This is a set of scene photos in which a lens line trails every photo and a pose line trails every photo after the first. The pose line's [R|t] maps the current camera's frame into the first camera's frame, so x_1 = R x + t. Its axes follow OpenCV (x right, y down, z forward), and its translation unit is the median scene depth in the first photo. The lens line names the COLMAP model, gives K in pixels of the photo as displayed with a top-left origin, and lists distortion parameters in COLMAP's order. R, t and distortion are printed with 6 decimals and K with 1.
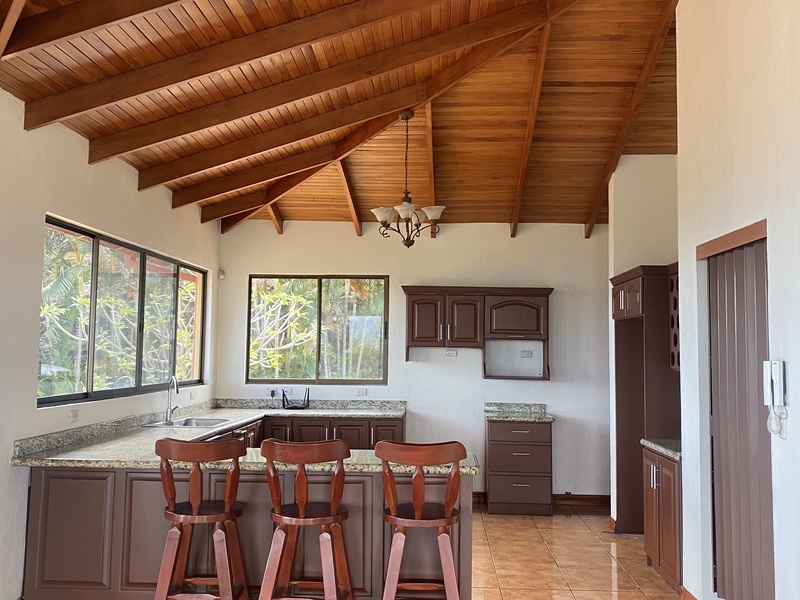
lens RADIAL K [[799.0, 0, 400.0], [0, 799.0, 300.0], [0, 0, 1]] dist [0.120012, -0.300332]
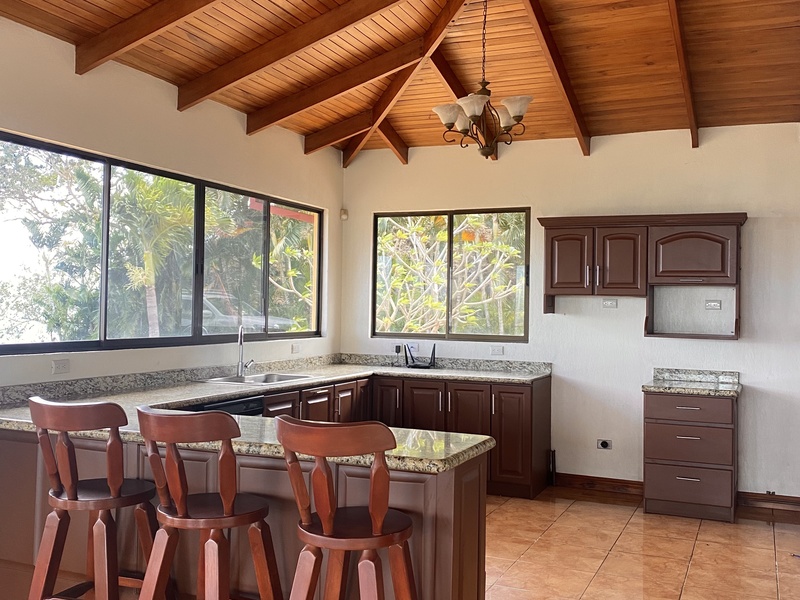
lens RADIAL K [[799.0, 0, 400.0], [0, 799.0, 300.0], [0, 0, 1]] dist [0.120012, -0.300332]
pose [[0.935543, 0.000659, -0.353213, 0.153157], [0.016766, 0.998788, 0.046271, 0.023958], [0.352815, -0.049210, 0.934398, 0.200796]]
